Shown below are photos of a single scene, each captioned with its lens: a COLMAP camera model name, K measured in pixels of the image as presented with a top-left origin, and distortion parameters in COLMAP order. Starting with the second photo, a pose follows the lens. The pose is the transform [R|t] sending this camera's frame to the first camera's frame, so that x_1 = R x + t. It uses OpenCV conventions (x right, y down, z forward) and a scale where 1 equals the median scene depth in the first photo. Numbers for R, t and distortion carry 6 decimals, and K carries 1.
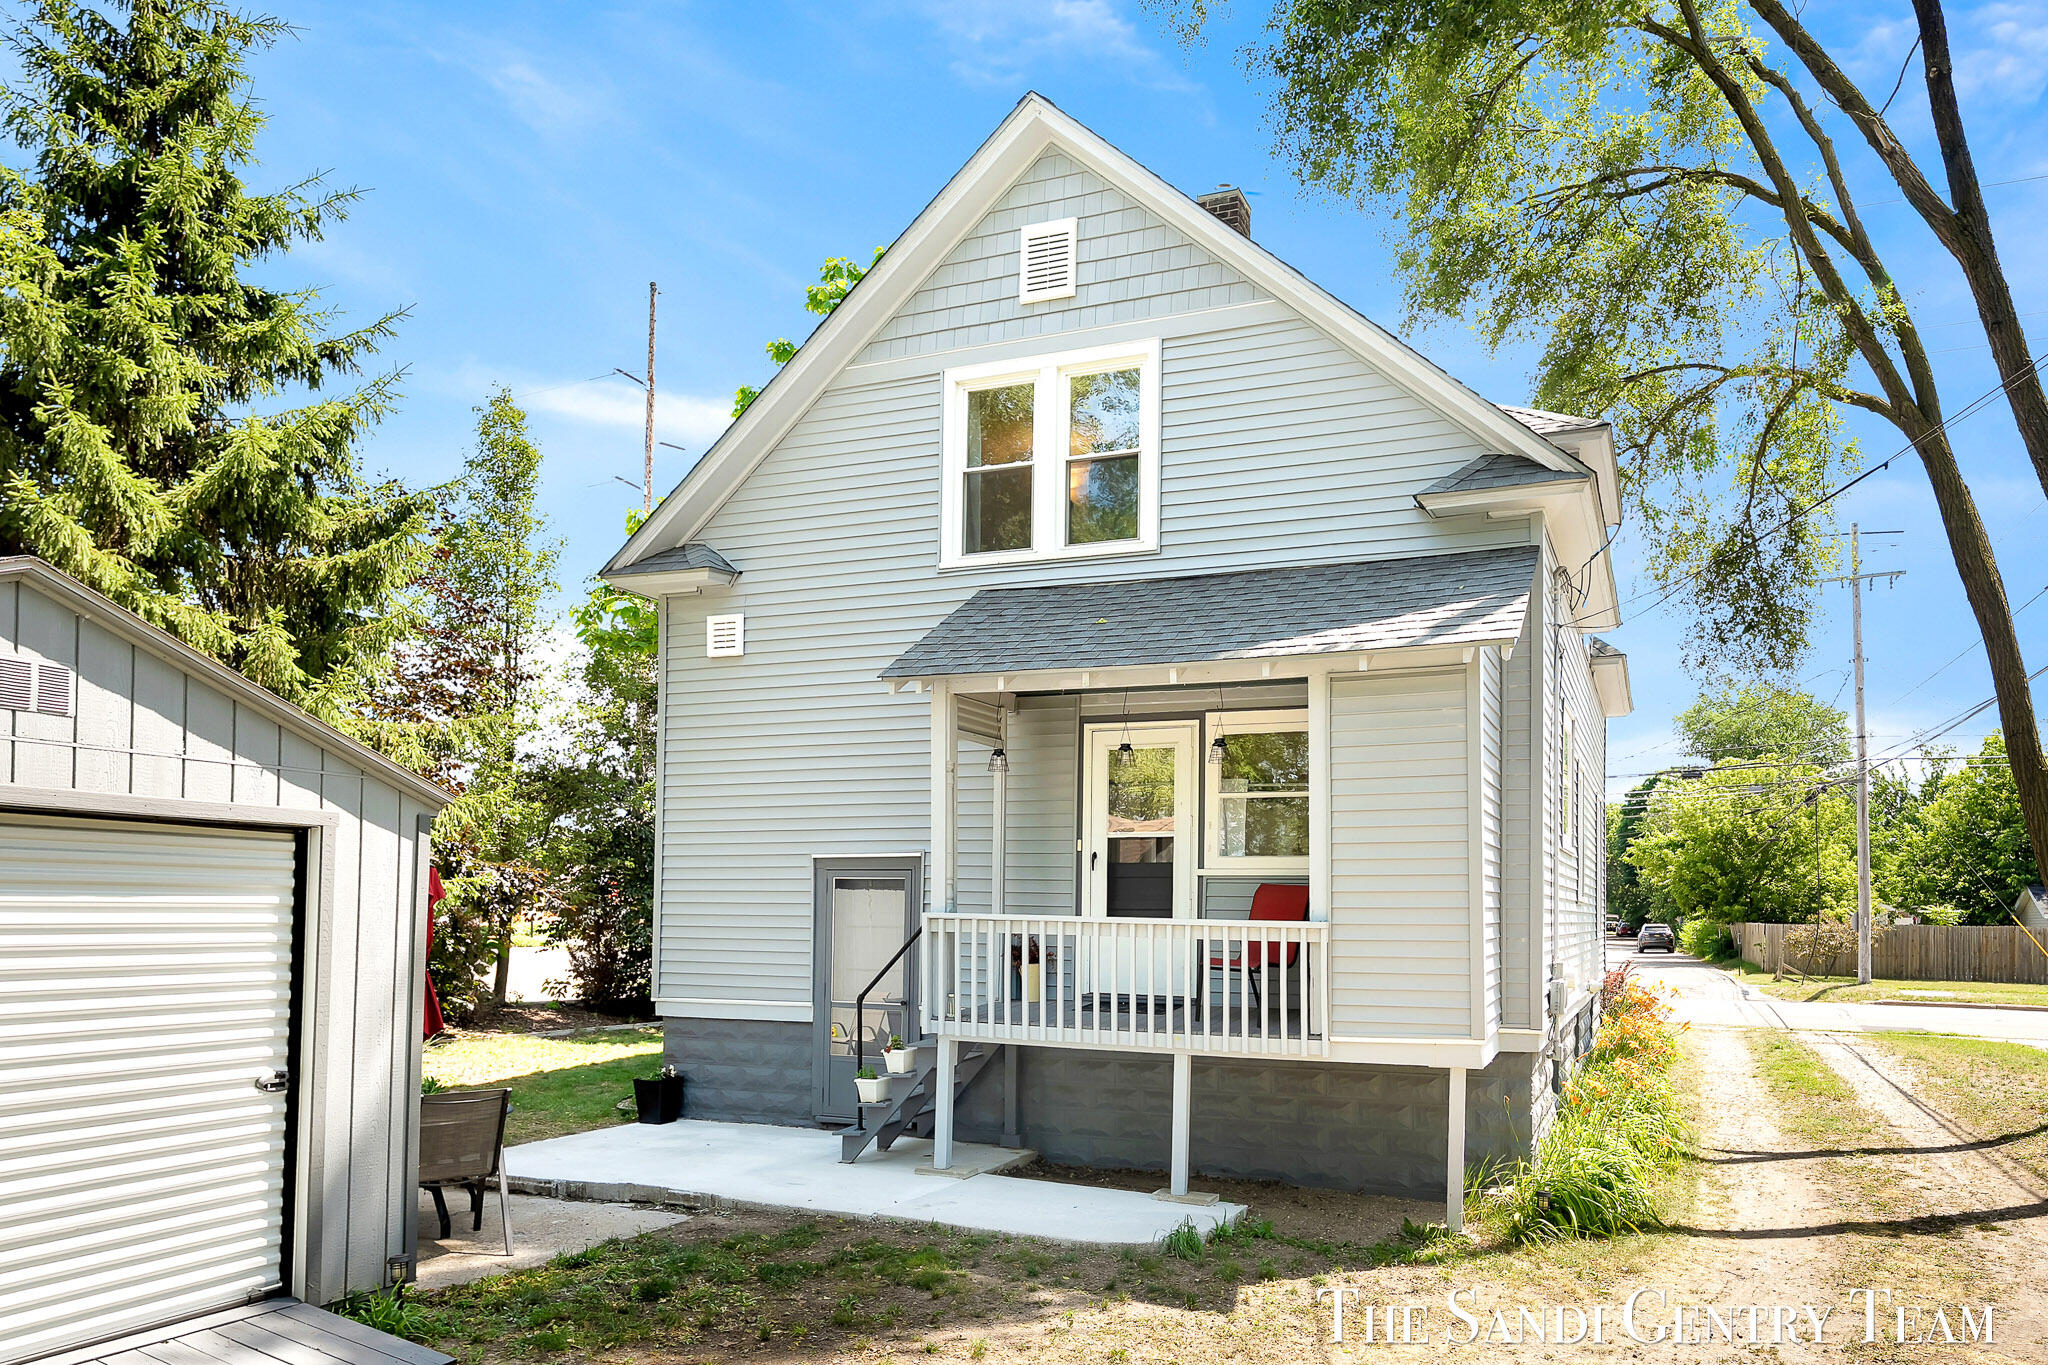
lens RADIAL K [[1291.0, 0, 1025.2], [0, 1291.0, 832.4], [0, 0, 1]] dist [-0.004951, -0.002289]
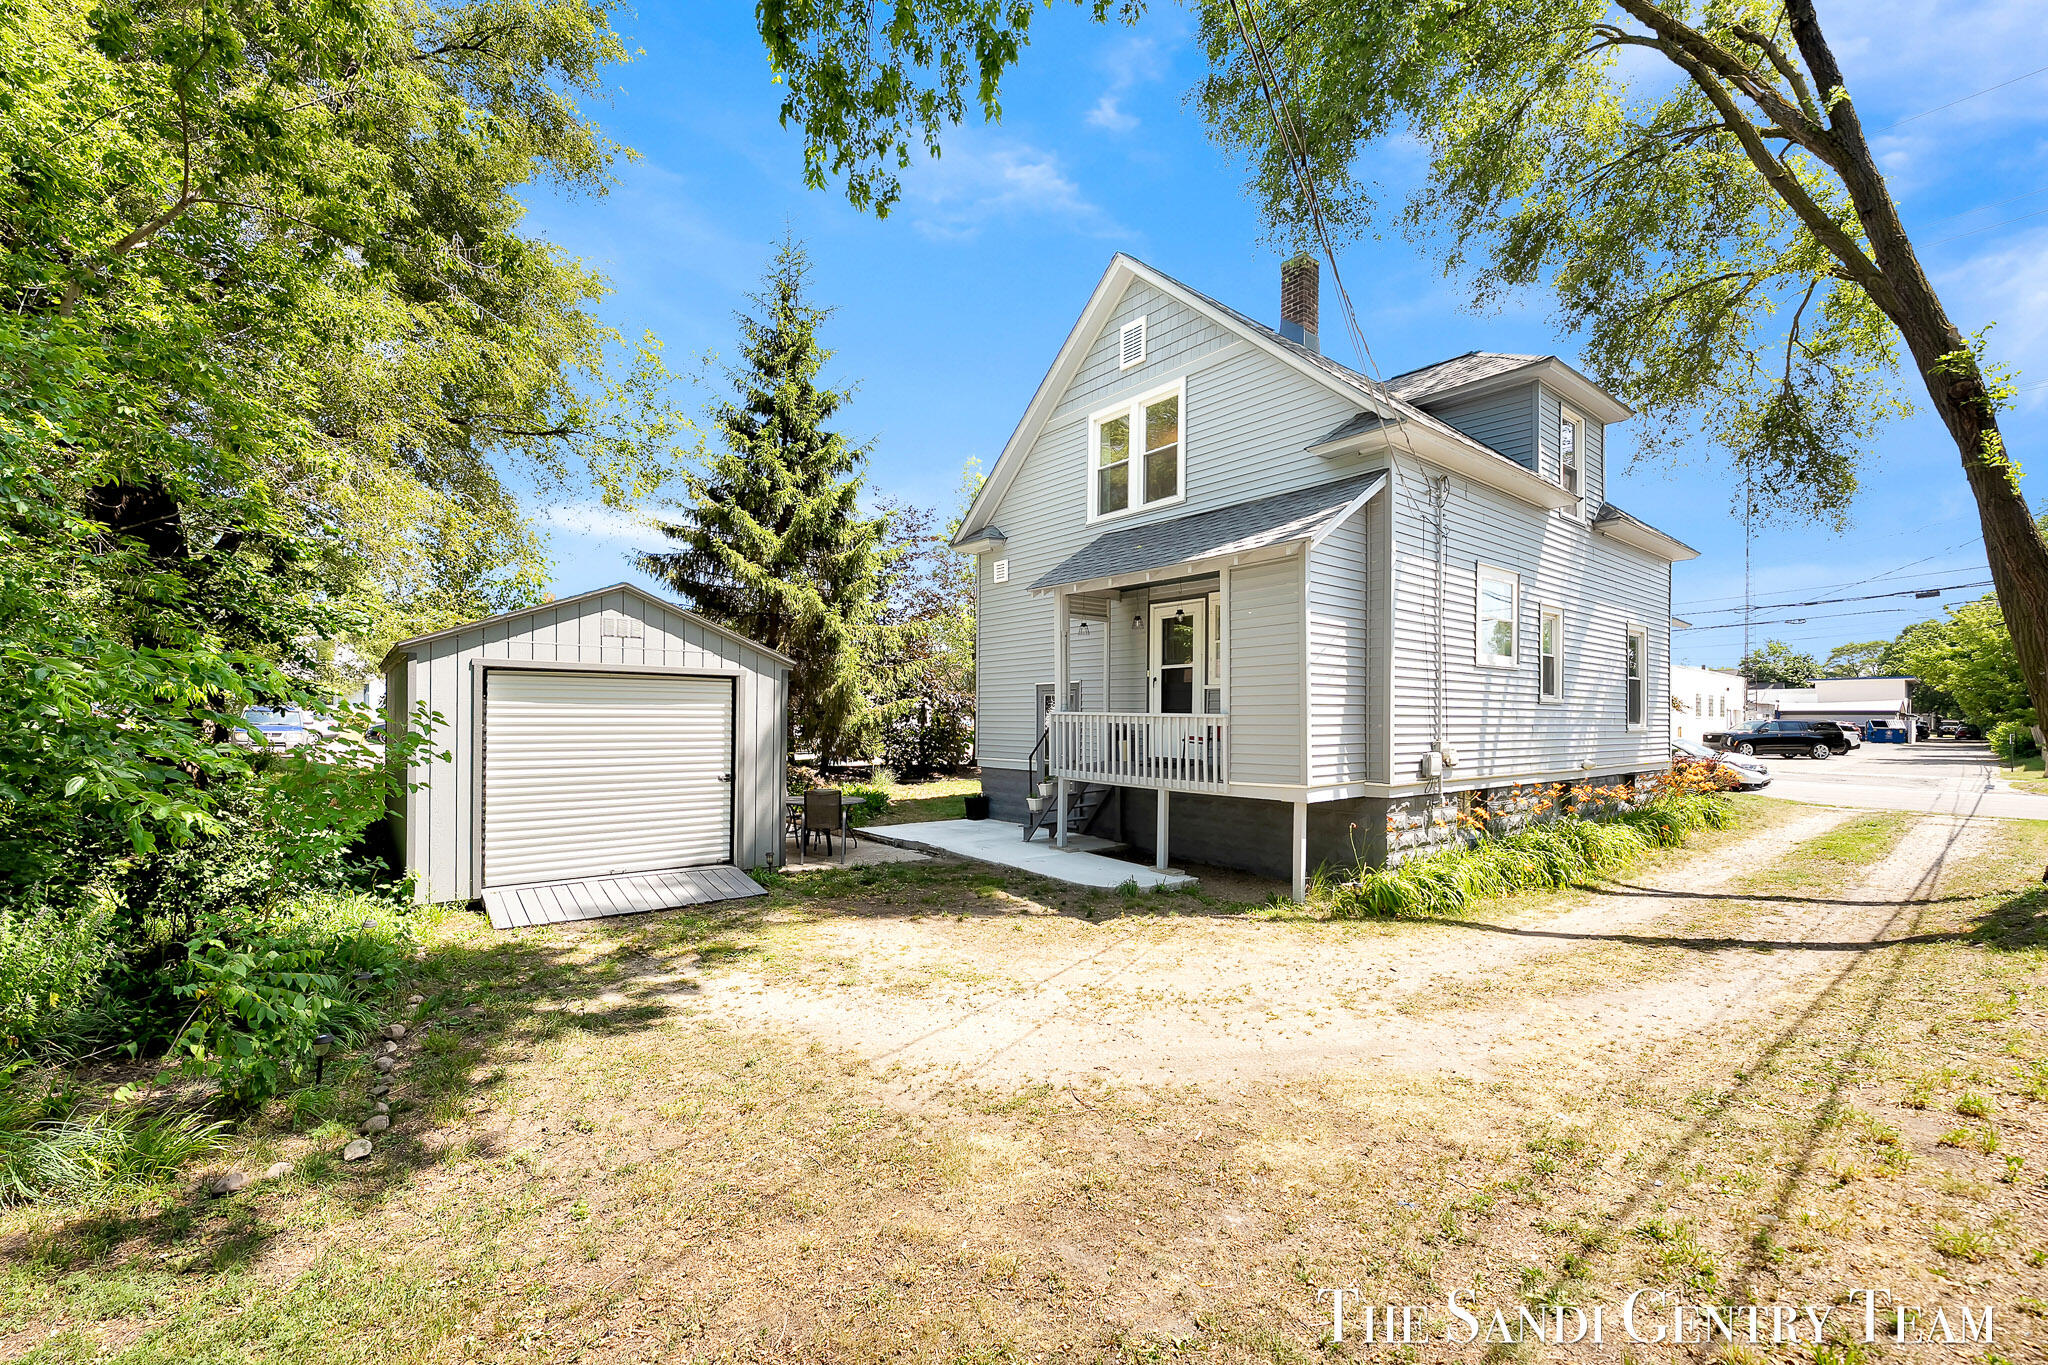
lens RADIAL K [[825.2, 0, 1024.0], [0, 825.2, 682.5], [0, 0, 1]] dist [-0.010645, -0.000233]
pose [[0.861953, -0.027400, -0.506246, 0.461329], [0.032819, 0.999460, 0.001784, 0.014431], [0.505924, -0.018152, 0.862387, -0.058412]]
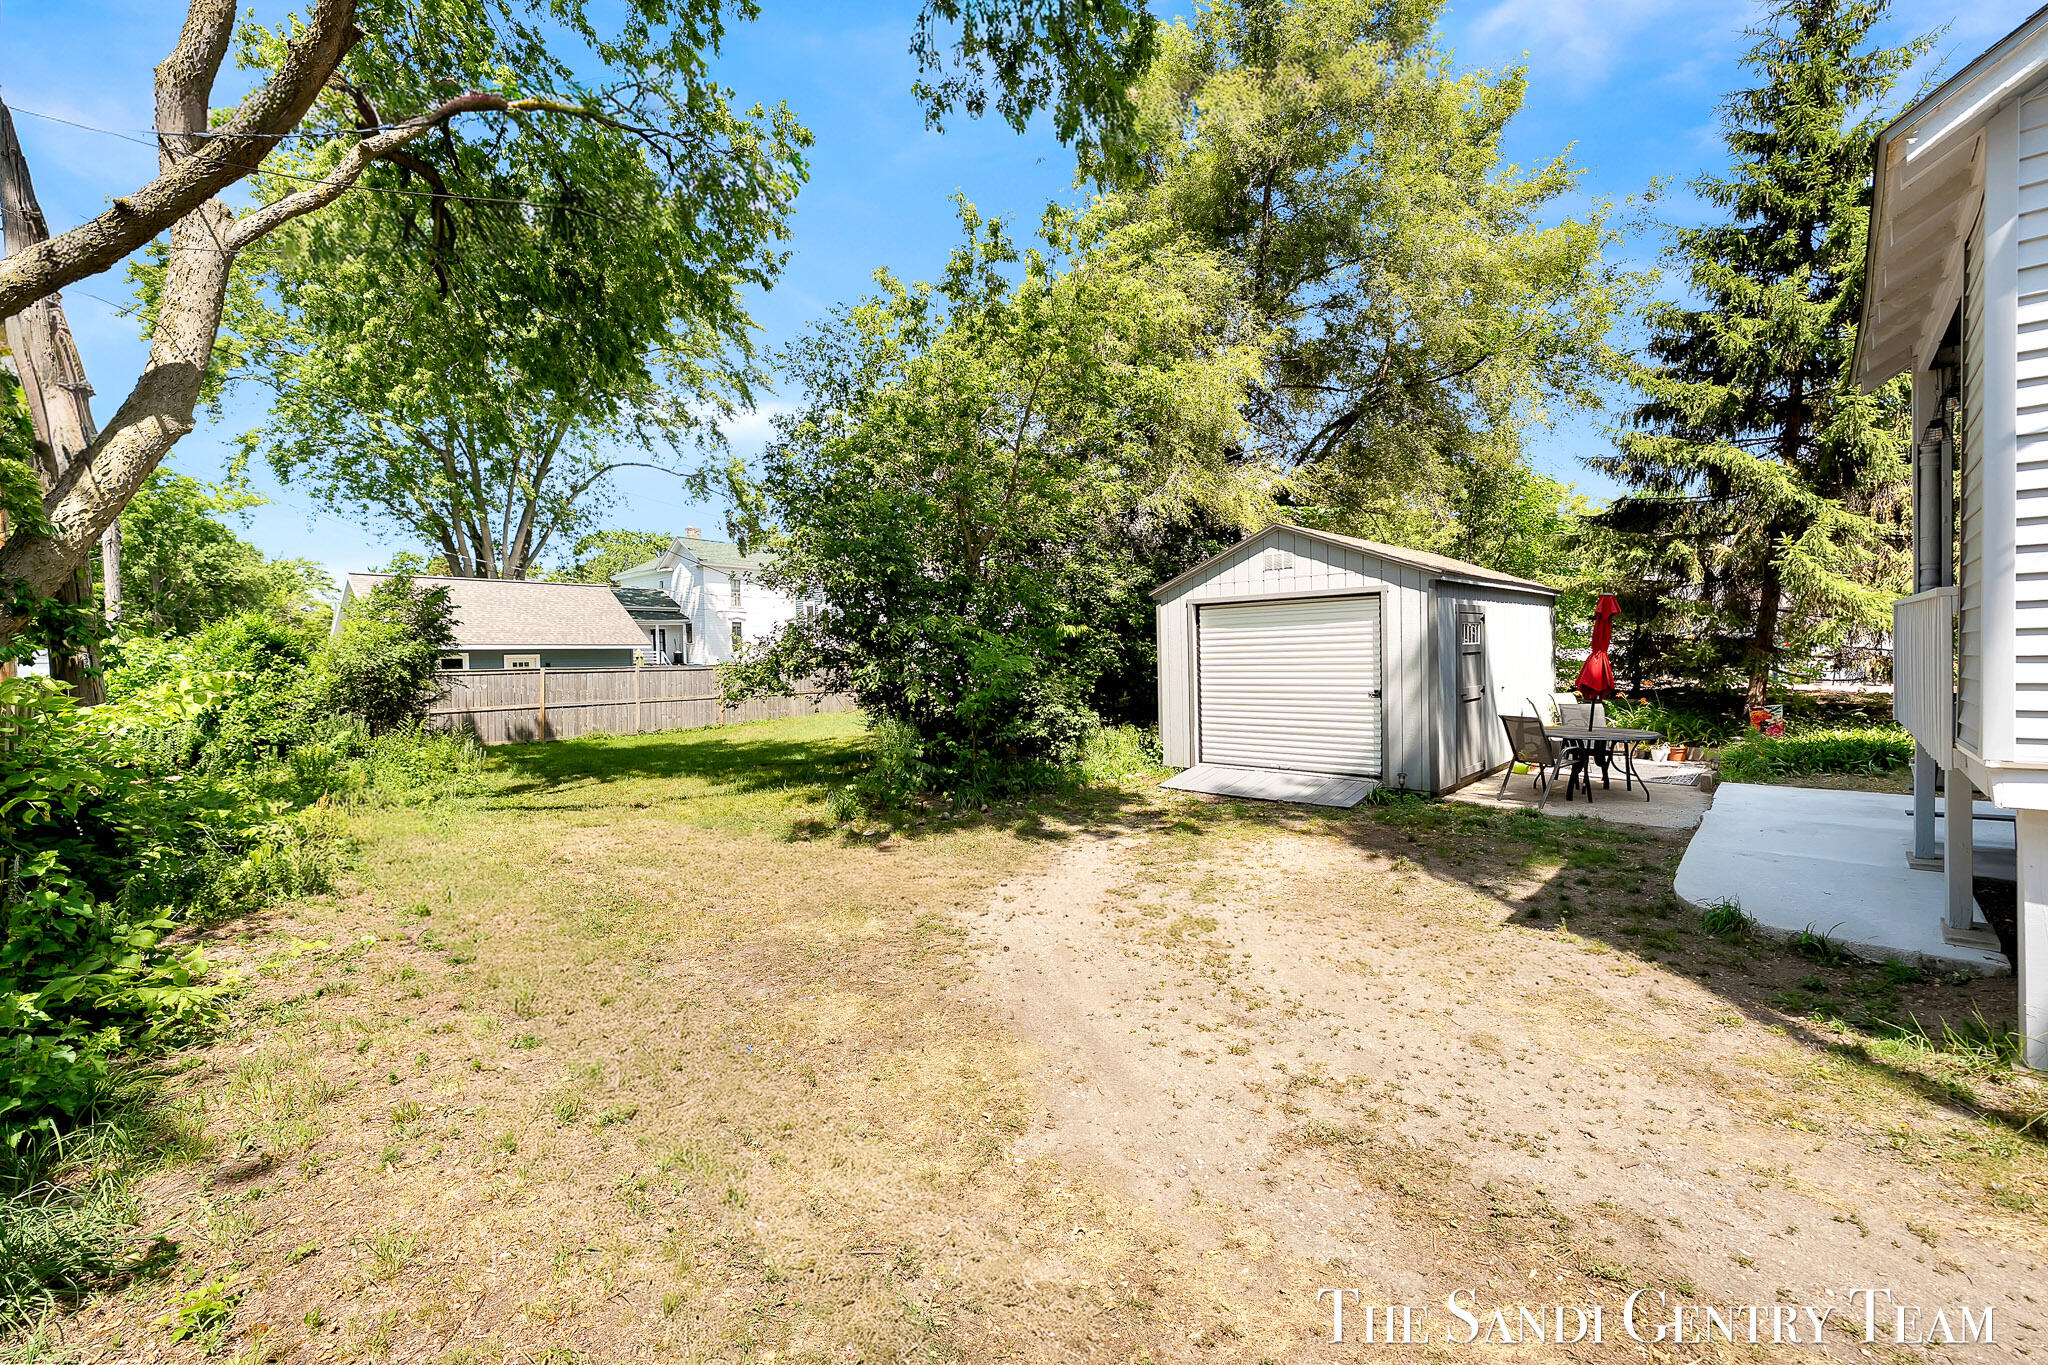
lens RADIAL K [[825.2, 0, 1024.0], [0, 825.2, 682.5], [0, 0, 1]] dist [-0.010645, -0.000233]
pose [[-0.394912, 0.031034, -0.918195, 0.737160], [0.075367, 0.997155, 0.001287, 0.072484], [0.915622, -0.068694, -0.396128, 0.626492]]
